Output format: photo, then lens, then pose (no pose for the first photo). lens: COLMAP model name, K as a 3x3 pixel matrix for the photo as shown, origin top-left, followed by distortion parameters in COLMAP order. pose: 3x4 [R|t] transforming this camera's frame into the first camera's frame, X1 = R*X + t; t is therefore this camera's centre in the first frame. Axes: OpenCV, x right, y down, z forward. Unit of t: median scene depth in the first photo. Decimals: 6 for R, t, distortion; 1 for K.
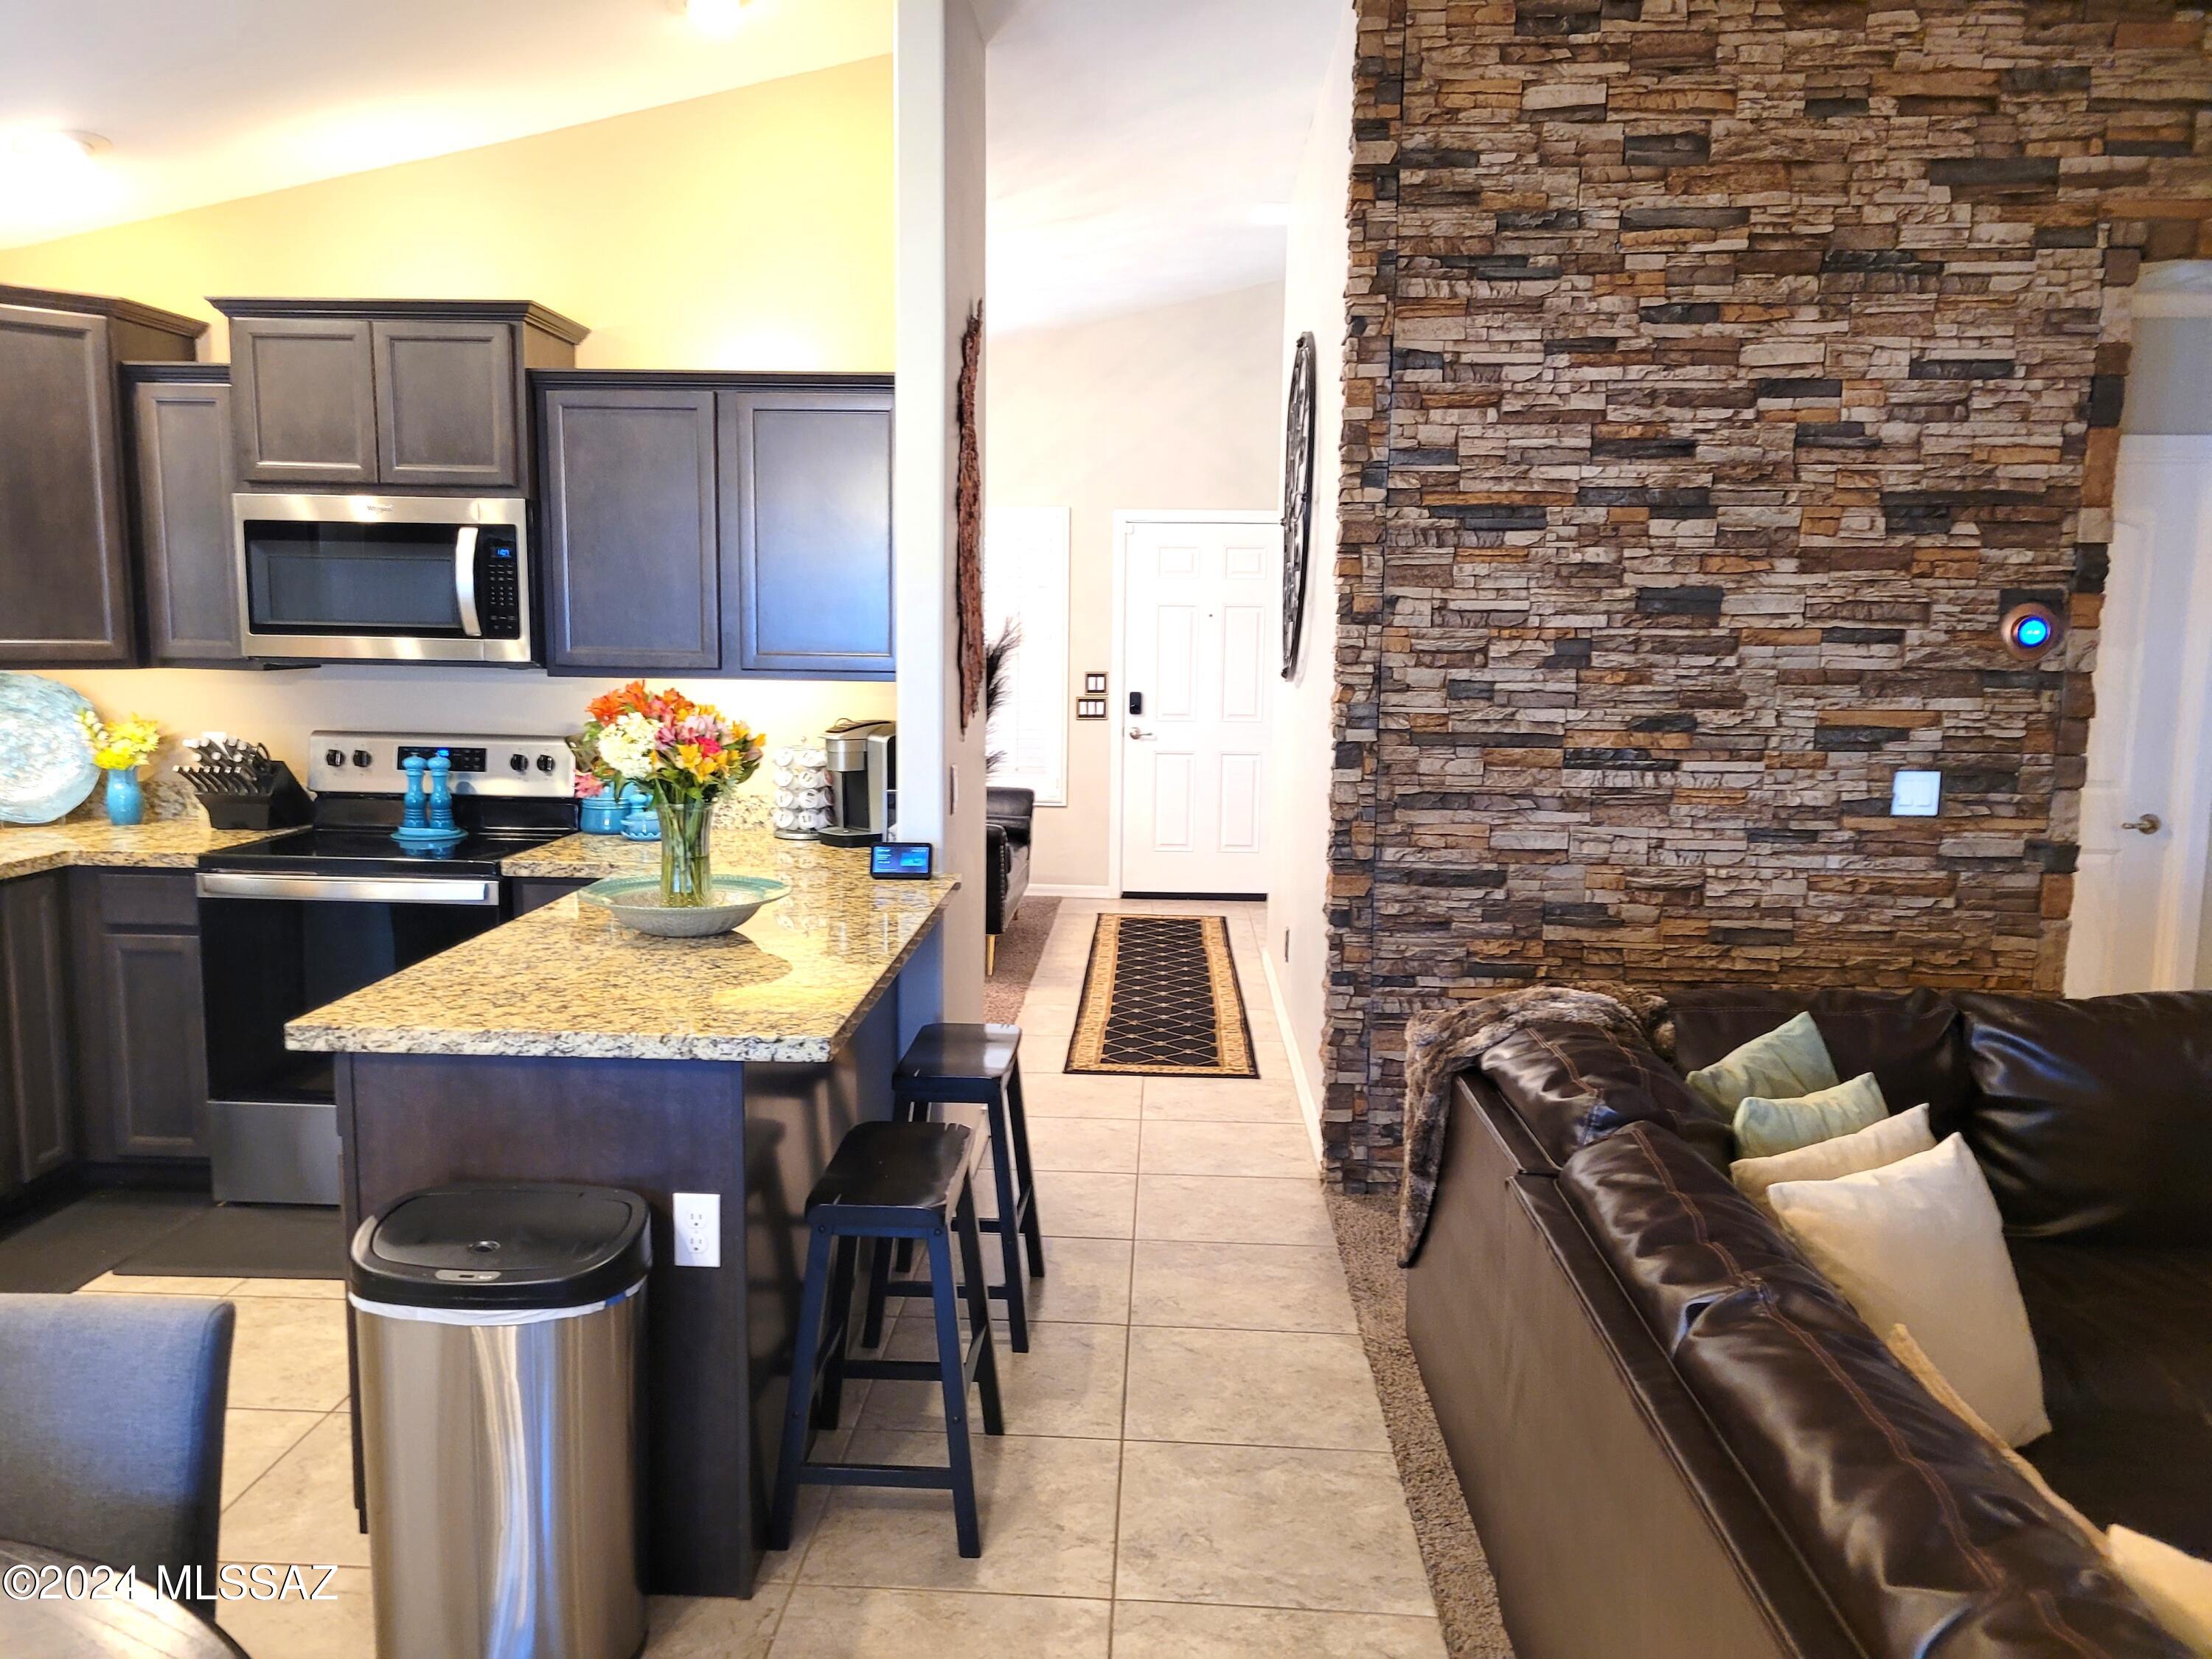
lens RADIAL K [[1652.4, 0, 1064.6], [0, 1652.4, 853.5], [0, 0, 1]] dist [0.059462, -0.042695]
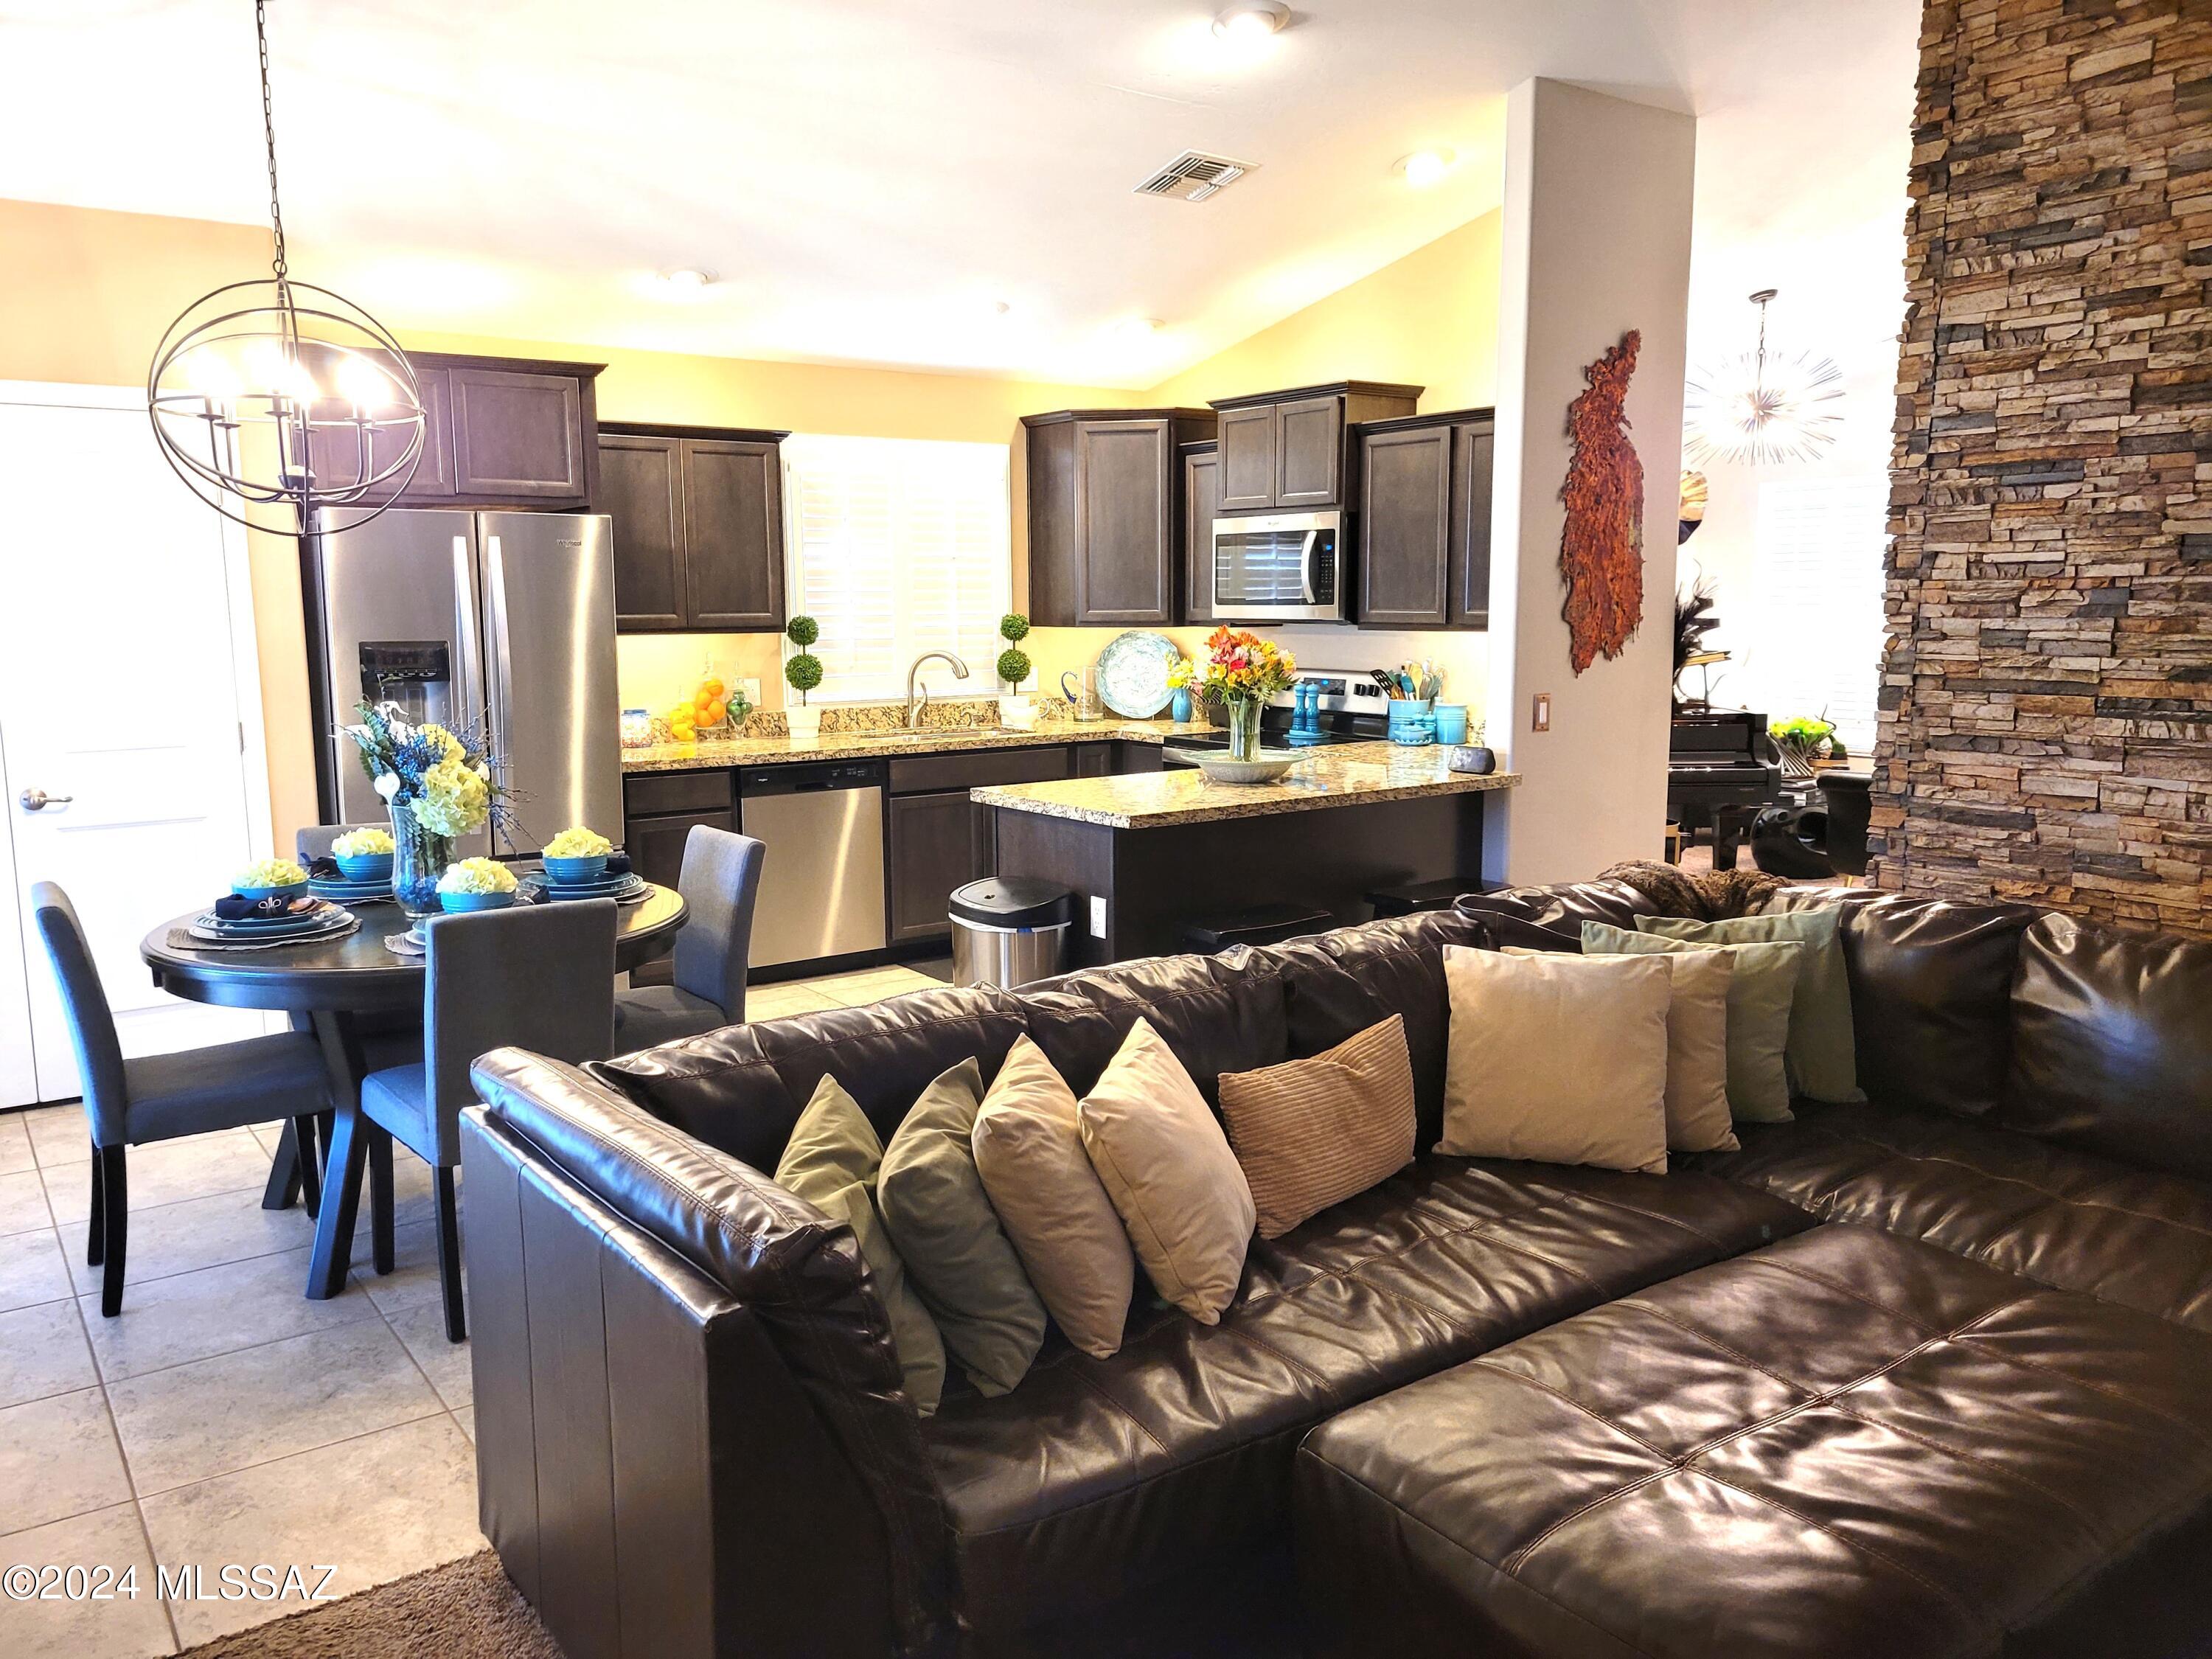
lens RADIAL K [[1652.4, 0, 1086.7], [0, 1652.4, 826.1], [0, 0, 1]] dist [0.059462, -0.042695]
pose [[0.632340, 0.090079, -0.769436, 0.720258], [-0.093134, 0.994853, 0.039930, 0.031737], [0.769073, 0.046411, 0.637474, -0.118163]]
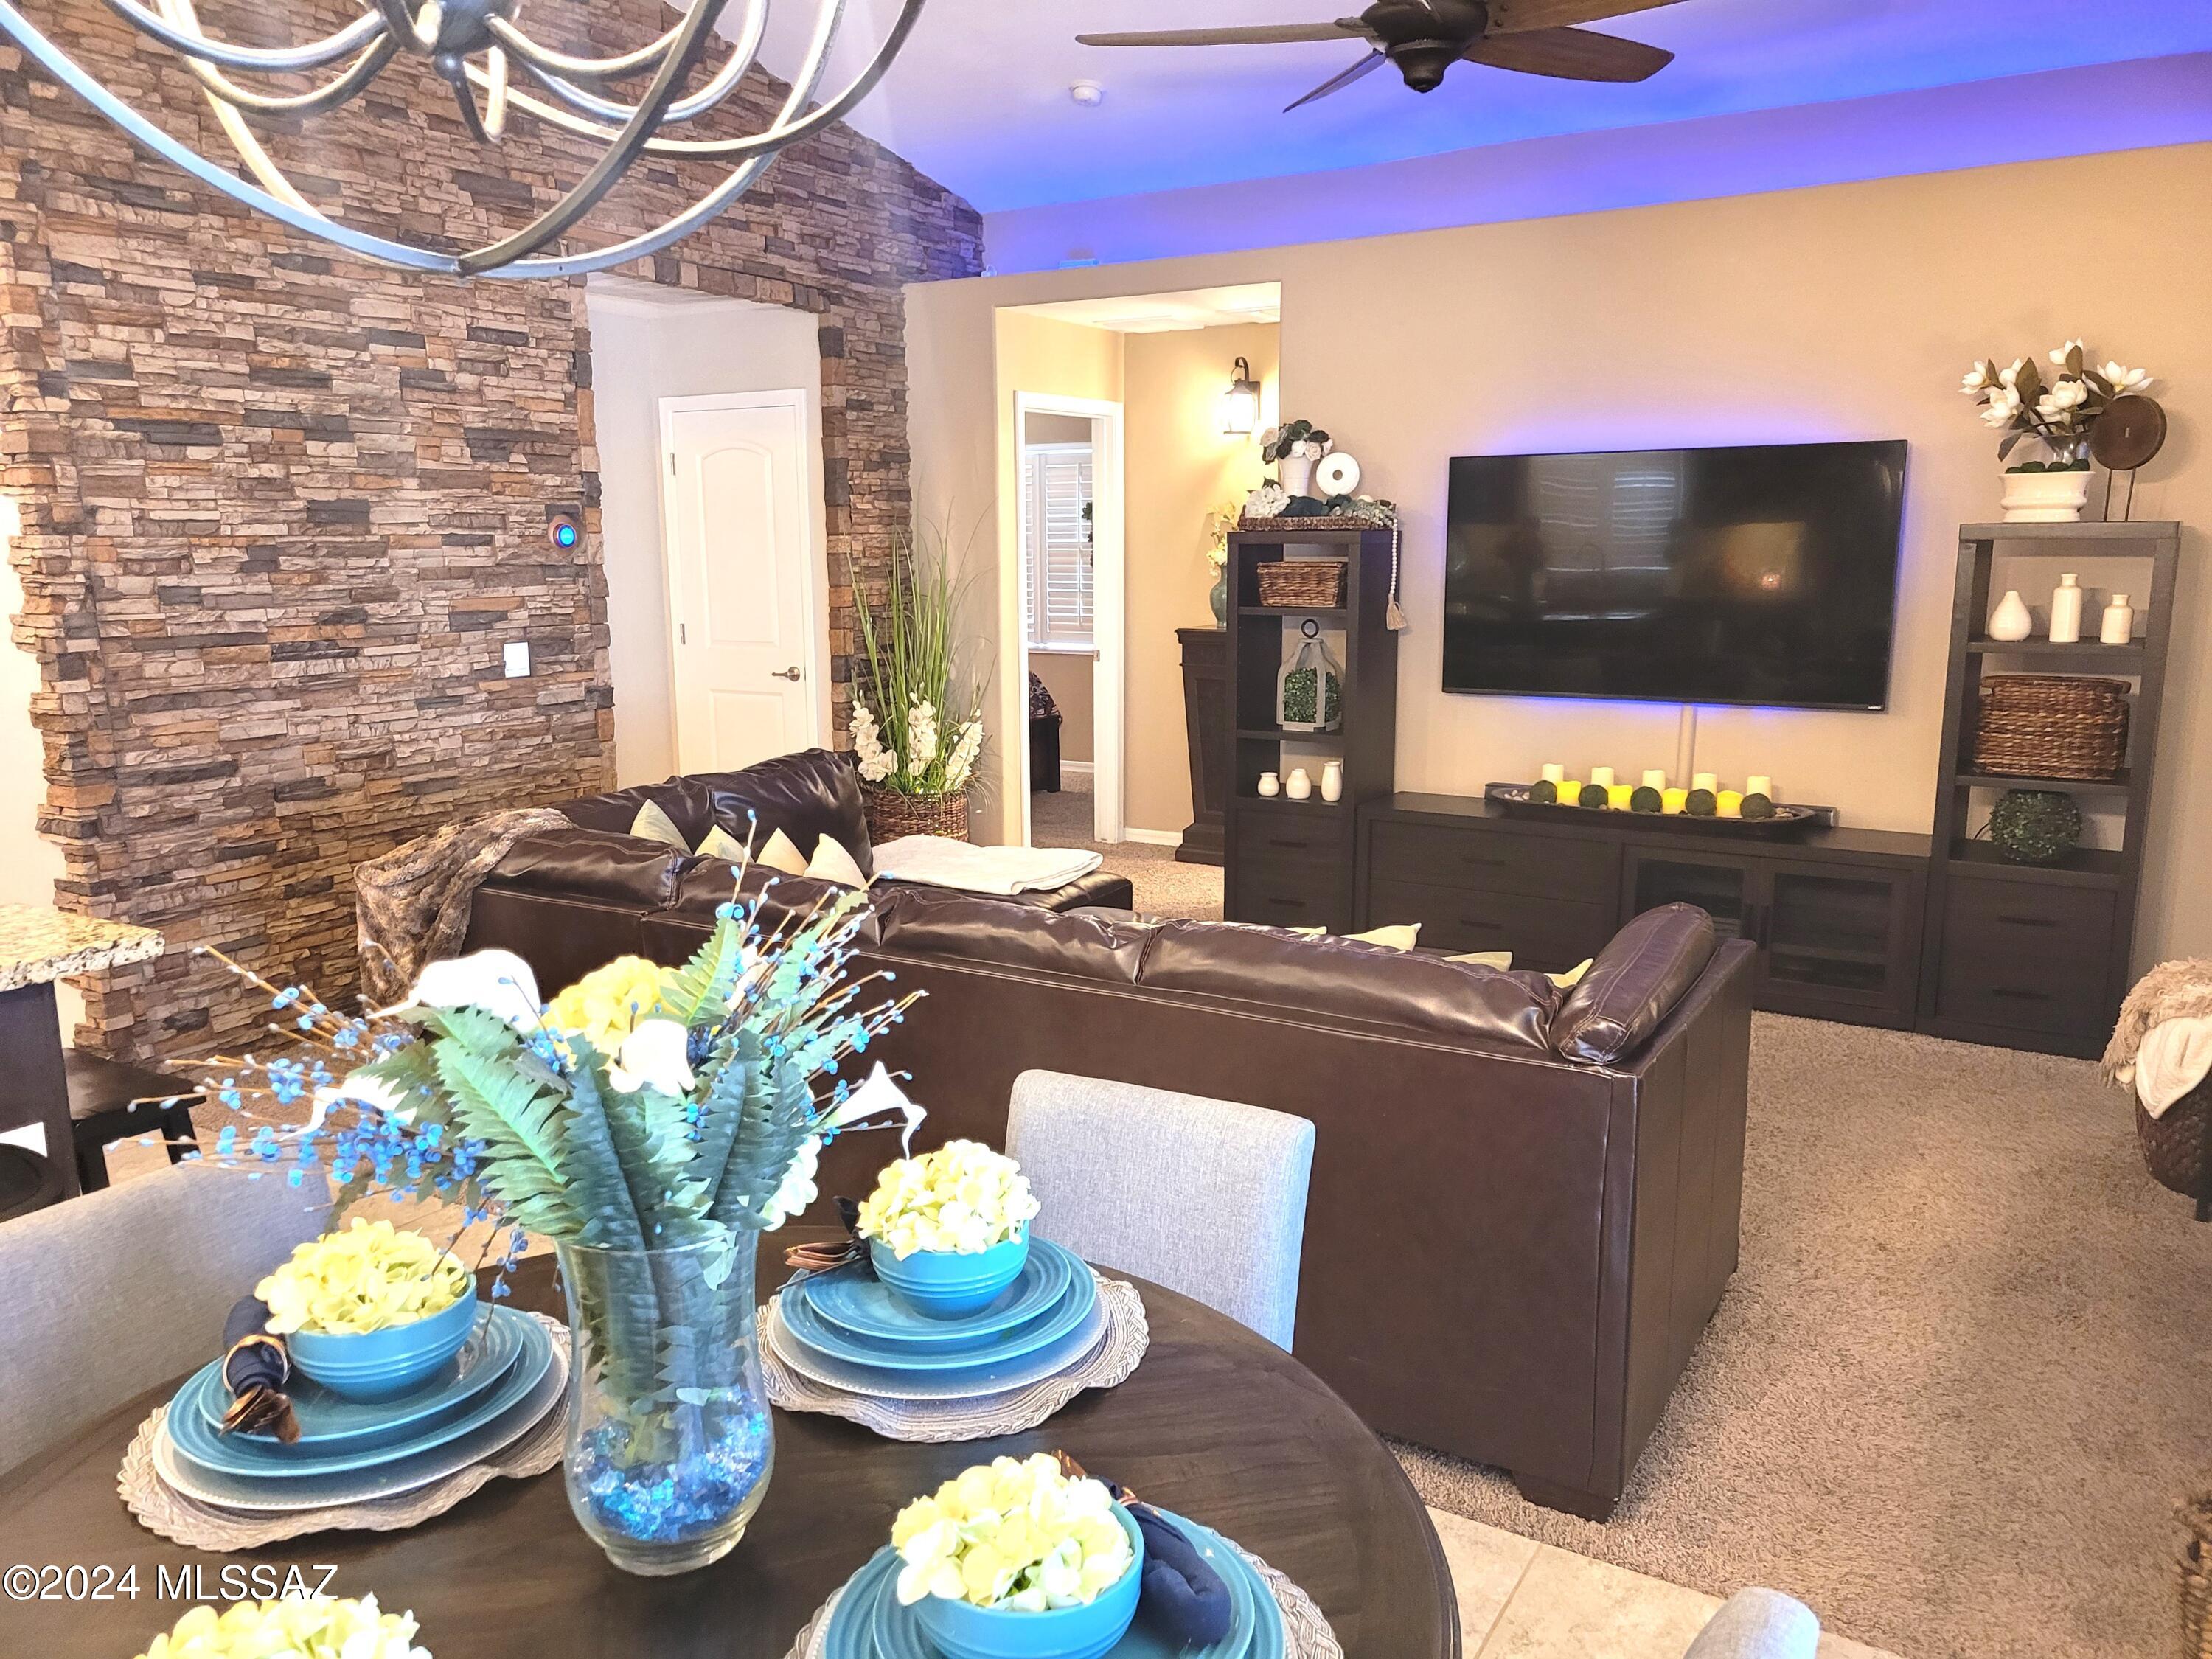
lens RADIAL K [[1652.4, 0, 1067.7], [0, 1652.4, 844.8], [0, 0, 1]] dist [0.059462, -0.042695]
pose [[0.479145, -0.177926, 0.859513, -0.447503], [0.134895, 0.982532, 0.128193, -0.002075], [-0.867308, 0.054521, 0.494777, -0.020626]]
